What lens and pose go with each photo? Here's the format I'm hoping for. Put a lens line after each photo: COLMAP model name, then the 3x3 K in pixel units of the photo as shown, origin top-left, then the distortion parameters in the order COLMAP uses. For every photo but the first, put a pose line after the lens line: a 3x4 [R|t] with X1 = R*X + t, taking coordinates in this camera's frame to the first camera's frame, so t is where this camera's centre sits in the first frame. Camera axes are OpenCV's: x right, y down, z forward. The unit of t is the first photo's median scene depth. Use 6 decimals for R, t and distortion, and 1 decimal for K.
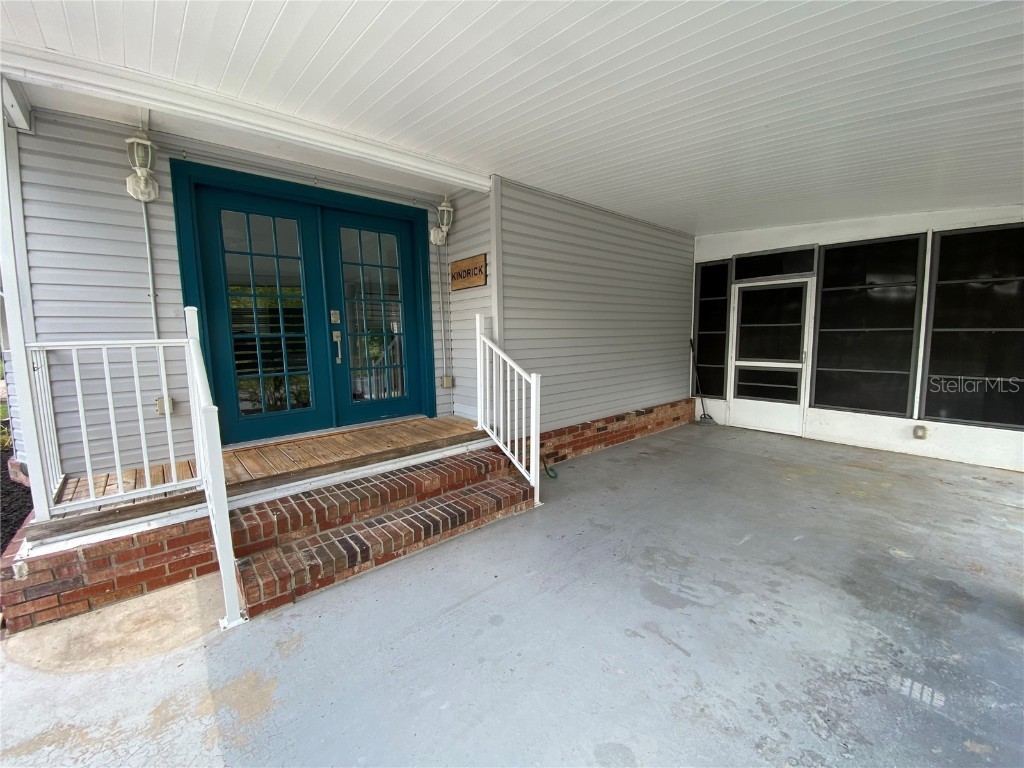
lens RADIAL K [[409.9, 0, 511.9], [0, 409.9, 387.9], [0, 0, 1]] dist [0.036908, -0.026272]
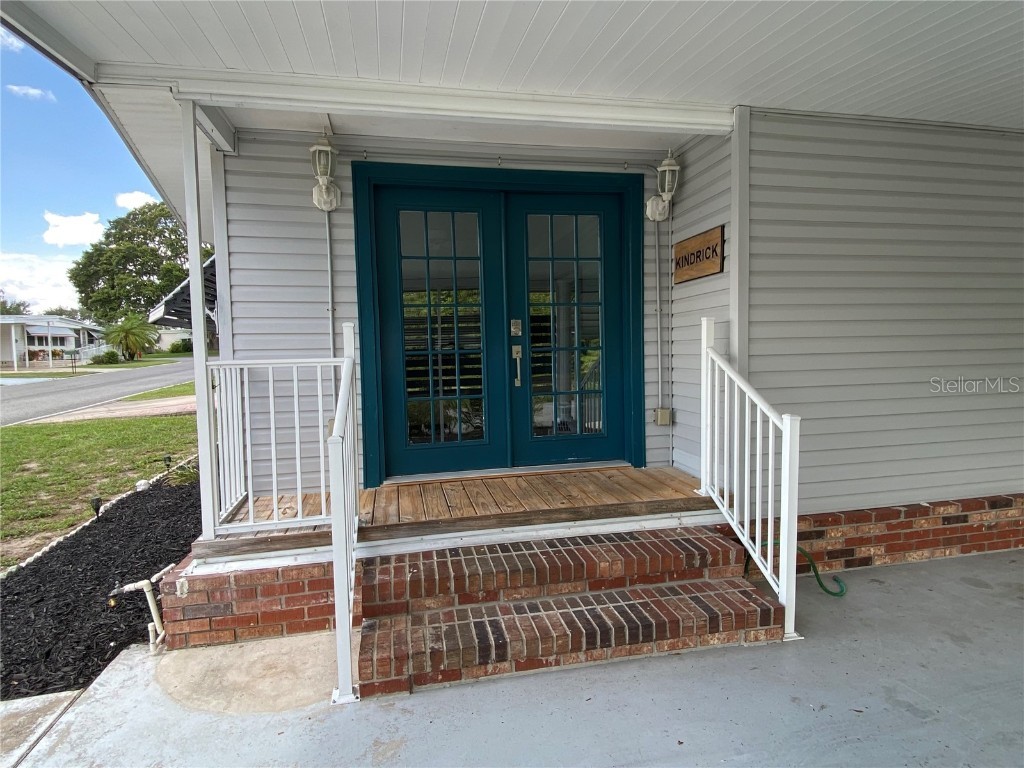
lens RADIAL K [[566.9, 0, 512.0], [0, 566.9, 384.0], [0, 0, 1]] dist [0.069120, -0.066904]
pose [[0.877362, 0.029242, -0.478938, 0.101021], [-0.056360, 0.997512, -0.042342, -0.020791], [0.476508, 0.064142, 0.876827, 0.066795]]
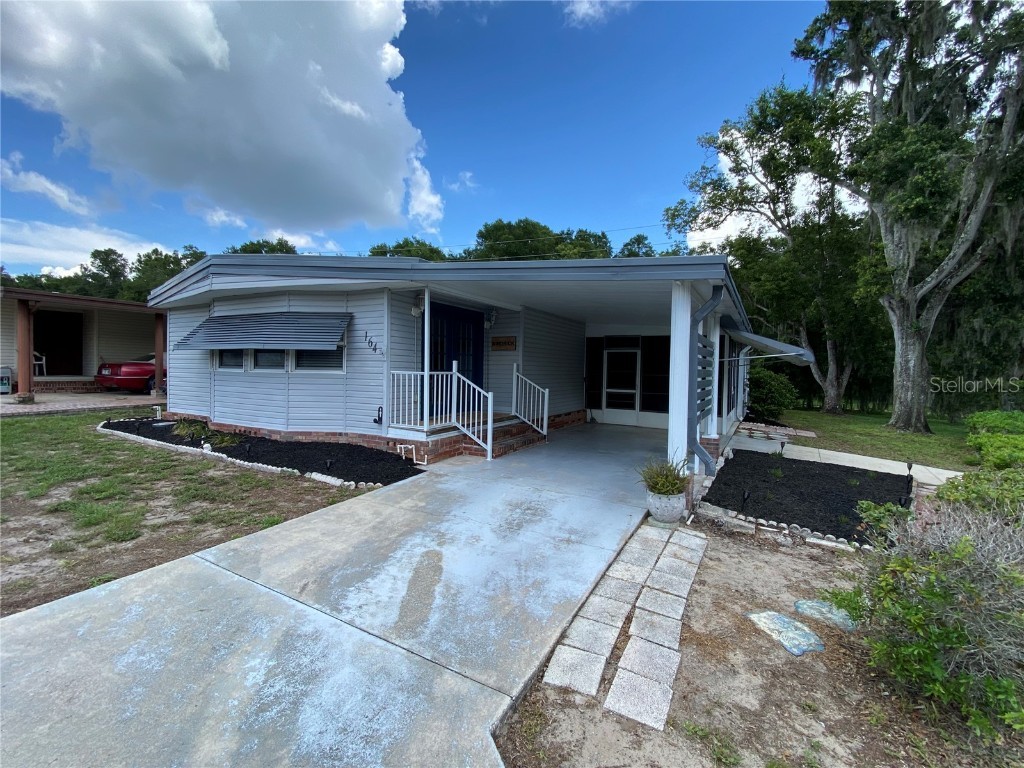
lens RADIAL K [[445.3, 0, 512.0], [0, 445.3, 384.0], [0, 0, 1]] dist [0.035051, -0.026967]
pose [[0.940404, 0.023446, 0.339250, -1.080512], [0.009163, 0.995511, -0.094201, 0.193149], [-0.339936, 0.091696, 0.935968, -1.491549]]
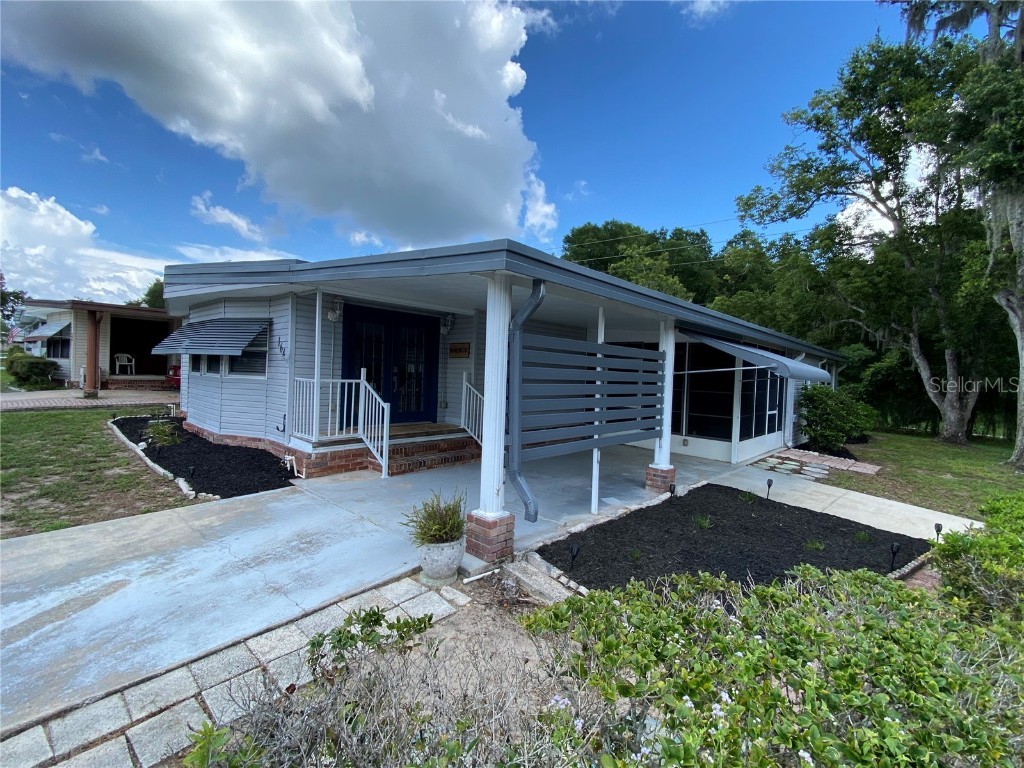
lens RADIAL K [[447.8, 0, 512.0], [0, 447.8, 384.0], [0, 0, 1]] dist [0.016882, -0.015982]
pose [[0.992904, 0.052648, 0.106627, -0.096585], [-0.041362, 0.993567, -0.105421, 0.129684], [-0.111491, 0.100263, 0.988695, -1.473106]]
